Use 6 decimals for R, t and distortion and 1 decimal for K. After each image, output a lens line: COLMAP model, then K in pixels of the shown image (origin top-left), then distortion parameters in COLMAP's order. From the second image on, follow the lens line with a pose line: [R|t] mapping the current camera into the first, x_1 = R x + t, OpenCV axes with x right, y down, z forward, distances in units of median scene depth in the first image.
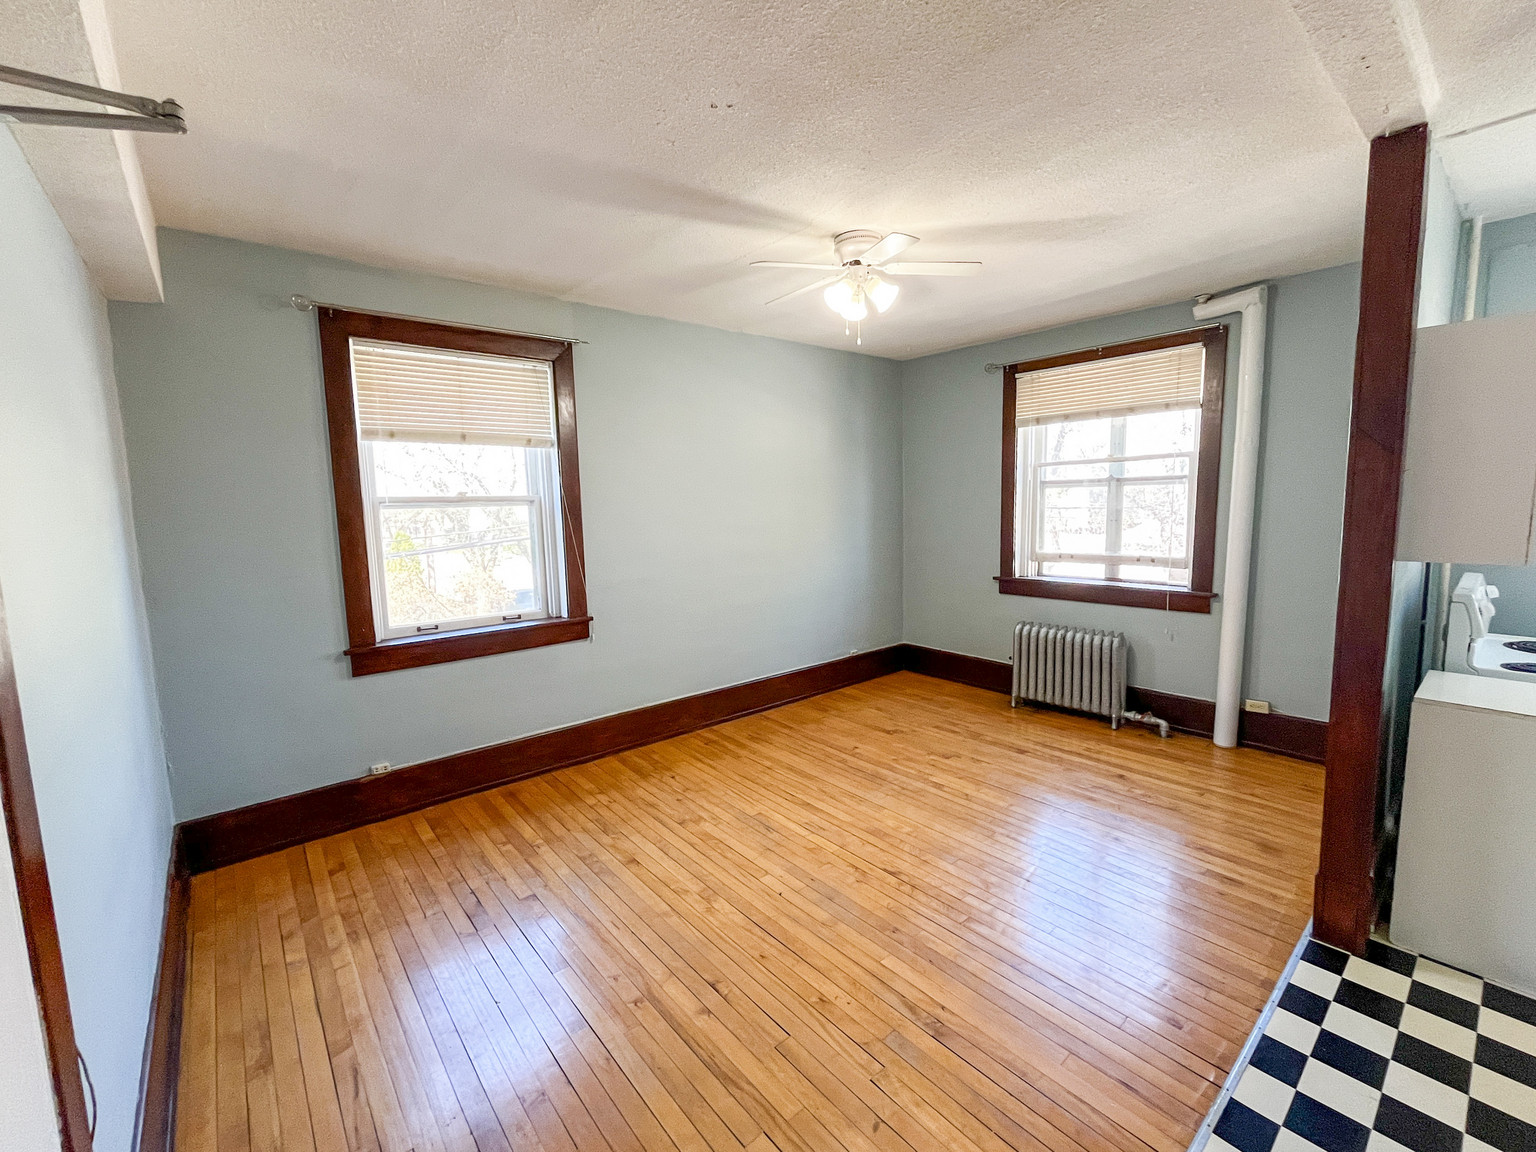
lens RADIAL K [[653.8, 0, 751.5], [0, 653.8, 575.1], [0, 0, 1]] dist [-0.005566, 0.000317]
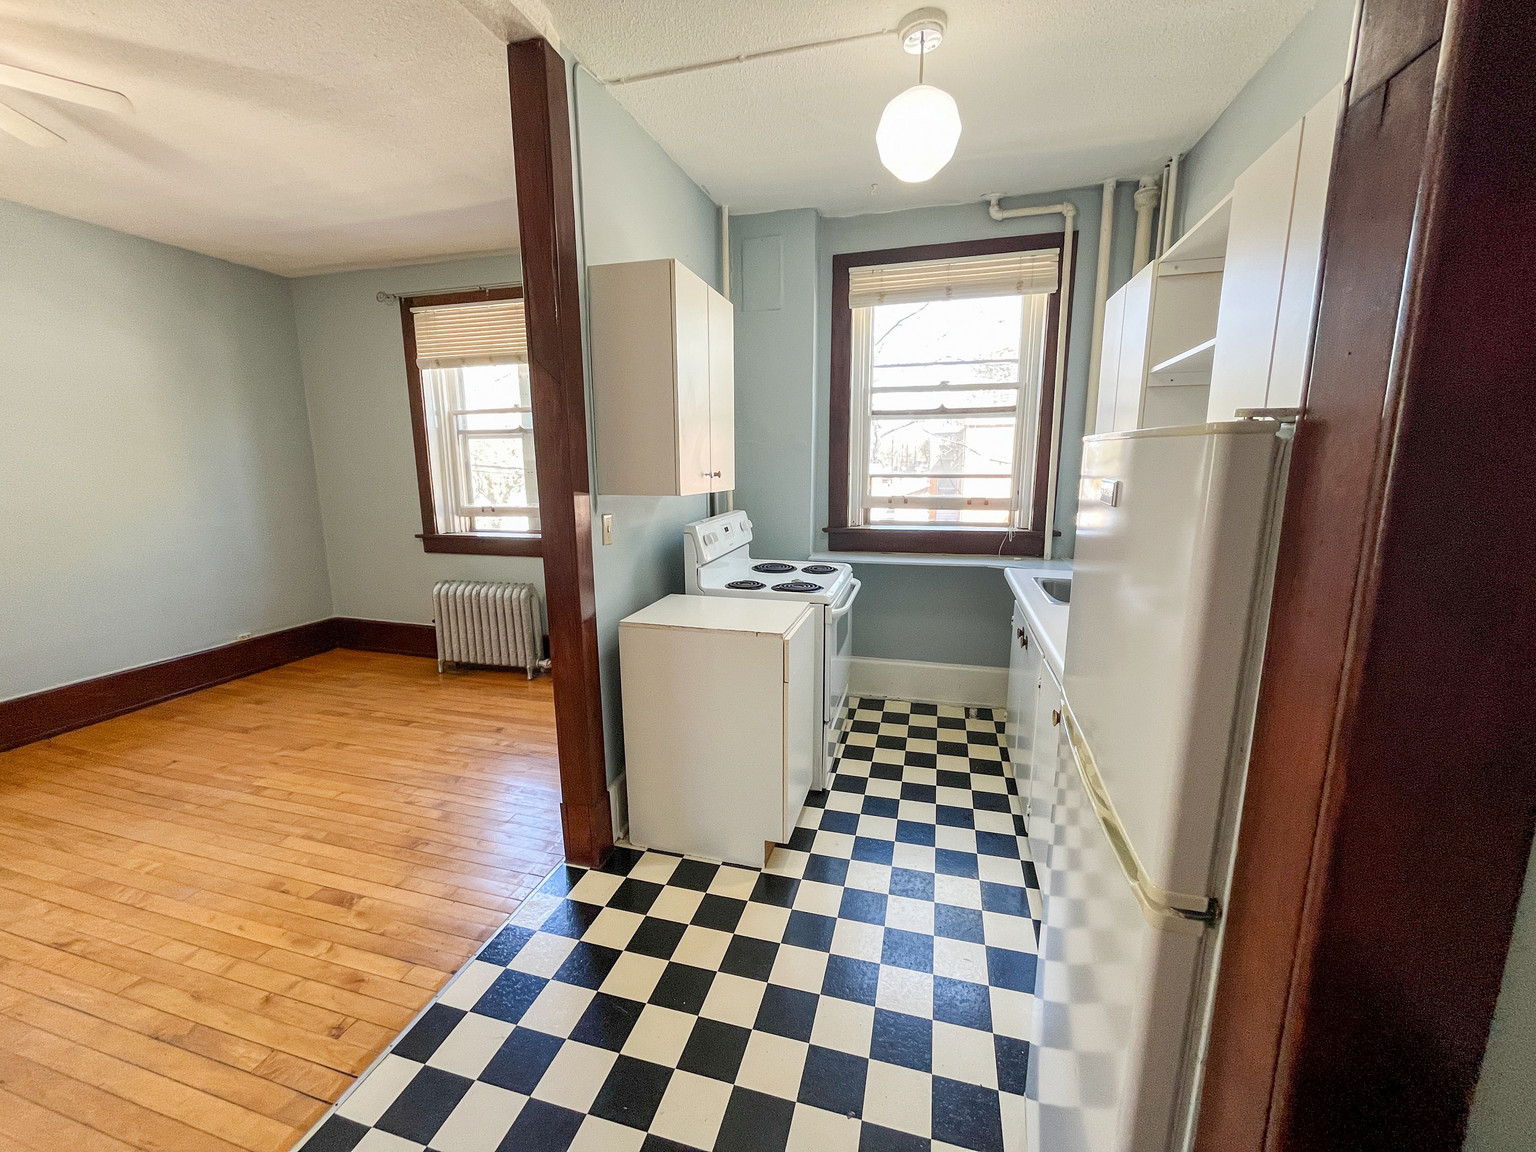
lens RADIAL K [[626.9, 0, 754.7], [0, 626.9, 574.7], [0, 0, 1]] dist [-0.000111, -0.002964]
pose [[0.822215, -0.078199, 0.563780, 0.316652], [0.047331, 0.996480, 0.069188, 0.024669], [-0.567206, -0.030203, 0.823022, 0.010510]]
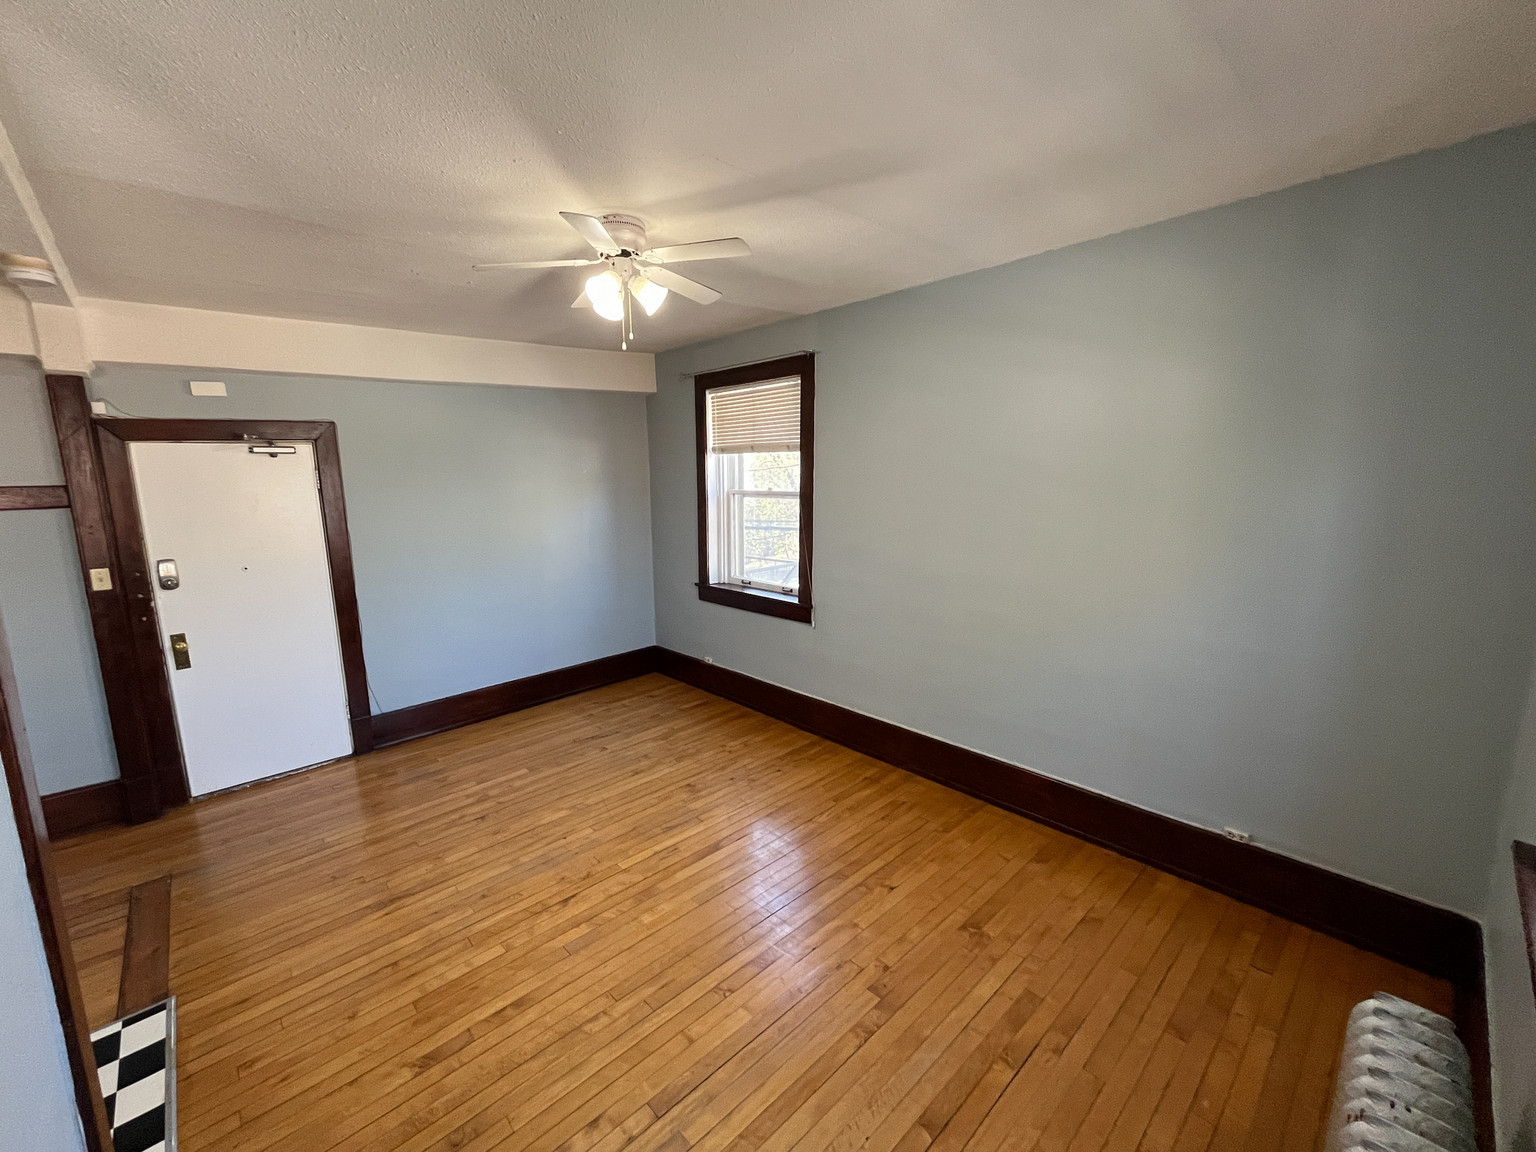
lens RADIAL K [[626.9, 0, 781.5], [0, 626.9, 579.0], [0, 0, 1]] dist [-0.000111, -0.002964]
pose [[0.077919, 0.188730, -0.978933, 0.709586], [-0.101312, 0.978334, 0.180551, -0.151807], [0.991799, 0.085109, 0.095351, 0.778658]]
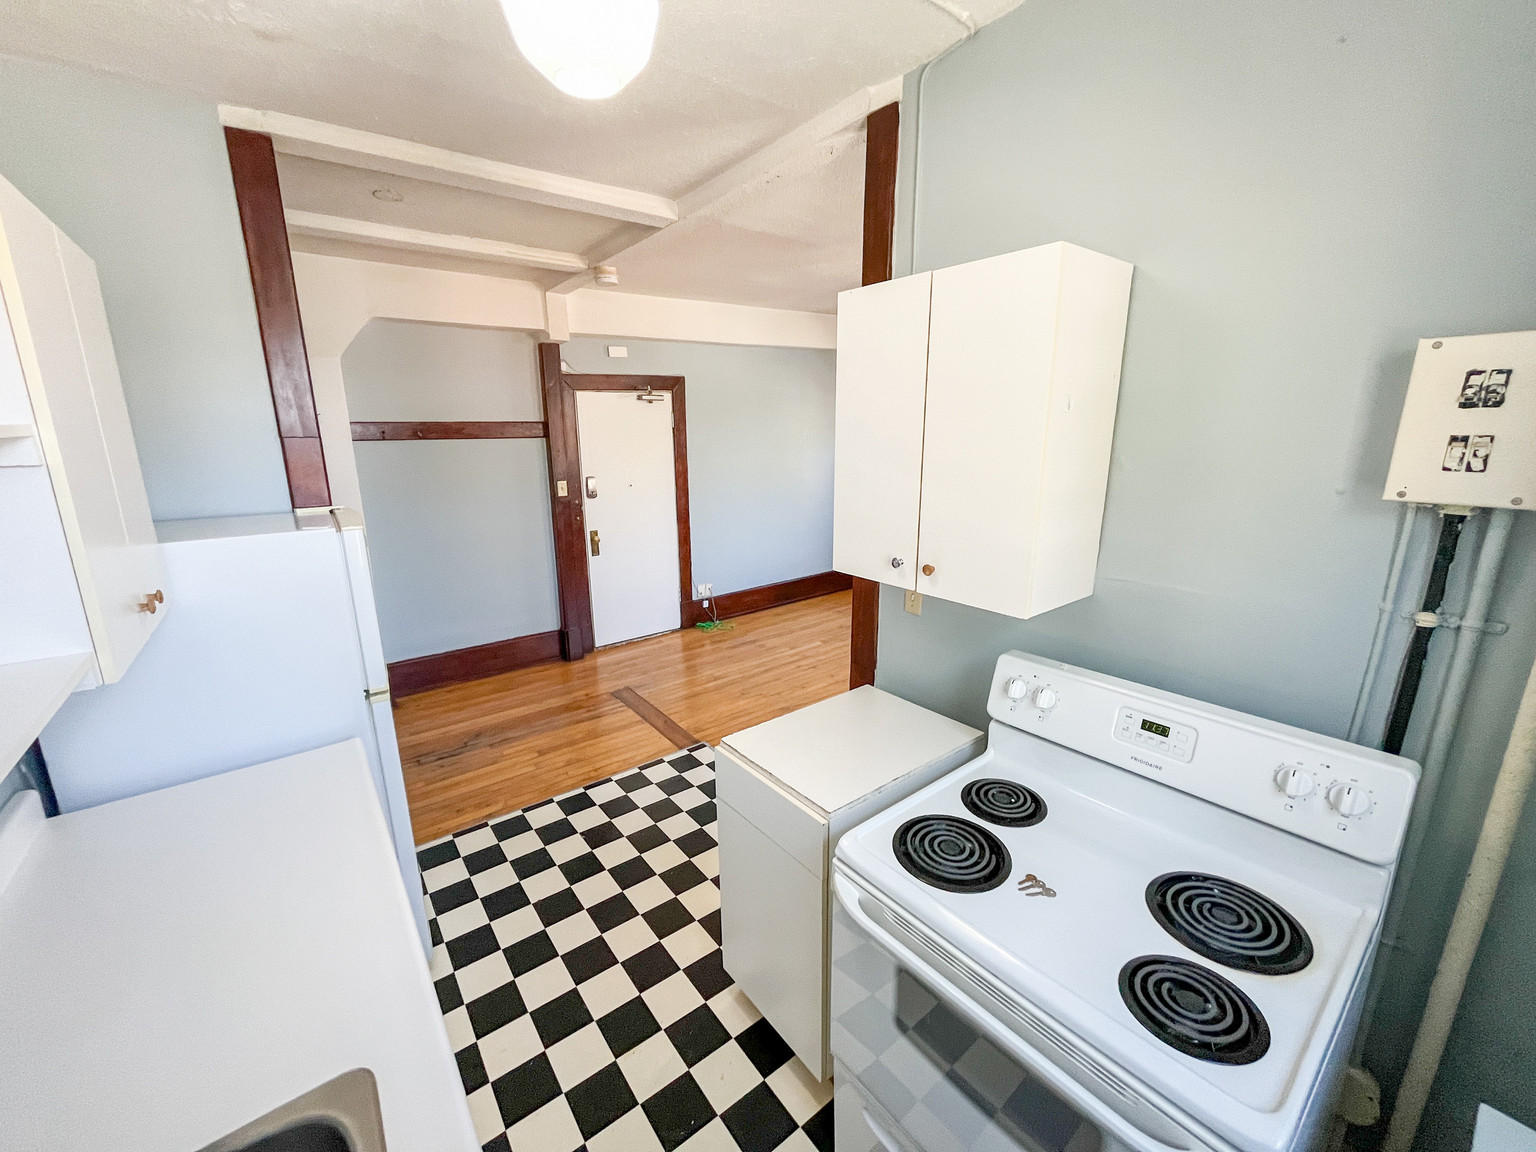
lens RADIAL K [[626.9, 0, 777.2], [0, 626.9, 573.0], [0, 0, 1]] dist [-0.000111, -0.002964]
pose [[-0.035041, 0.254105, -0.966542, 0.979025], [-0.104239, 0.960931, 0.256409, -0.109399], [0.993935, 0.109737, -0.007184, 0.434900]]
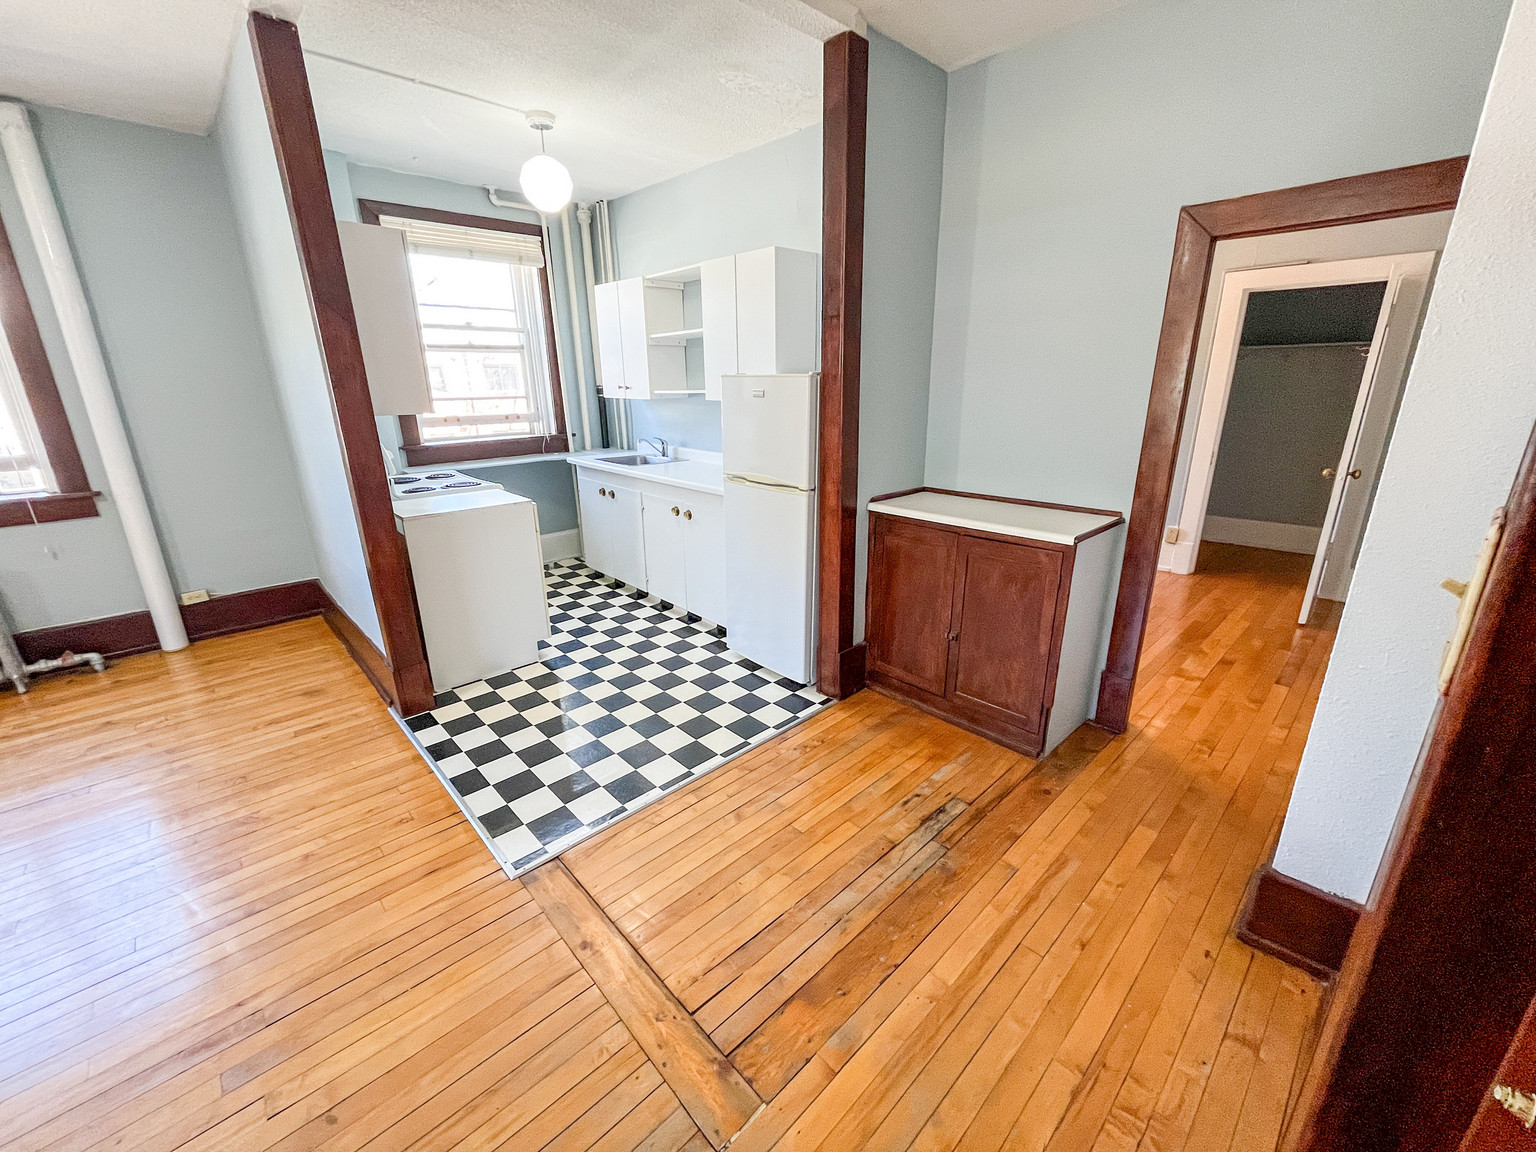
lens RADIAL K [[626.9, 0, 767.6], [0, 626.9, 573.6], [0, 0, 1]] dist [-0.000111, -0.002964]
pose [[-0.070763, -0.265524, 0.961504, -0.167086], [0.131865, 0.952970, 0.272872, 0.021561], [-0.988739, 0.146098, -0.032422, 0.154747]]
